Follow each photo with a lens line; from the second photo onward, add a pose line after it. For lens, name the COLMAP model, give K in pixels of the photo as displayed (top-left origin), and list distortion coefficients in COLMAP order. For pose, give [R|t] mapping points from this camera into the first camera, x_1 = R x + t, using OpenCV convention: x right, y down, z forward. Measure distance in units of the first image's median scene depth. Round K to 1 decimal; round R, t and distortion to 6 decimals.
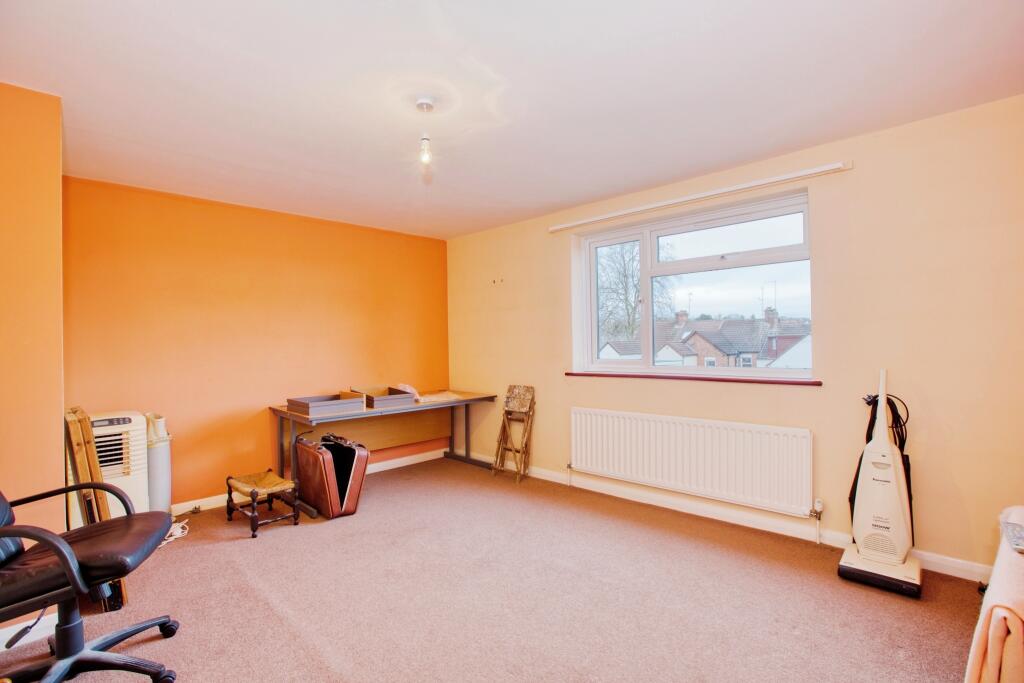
lens RADIAL K [[465.2, 0, 508.7], [0, 465.2, 338.7], [0, 0, 1]] dist [-0.032474, 0.003943]
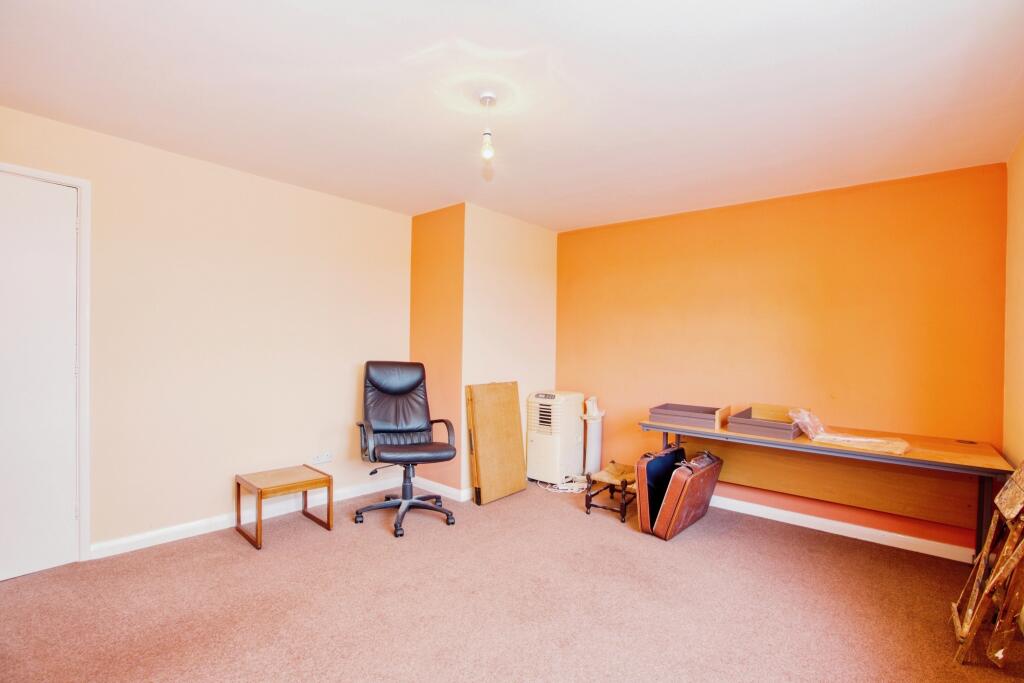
lens RADIAL K [[465.2, 0, 507.3], [0, 465.2, 344.1], [0, 0, 1]] dist [-0.032474, 0.003943]
pose [[0.079136, 0.016710, -0.996724, 0.519180], [-0.013391, 0.999787, 0.015698, -0.006683], [0.996774, 0.012105, 0.079342, 0.627190]]
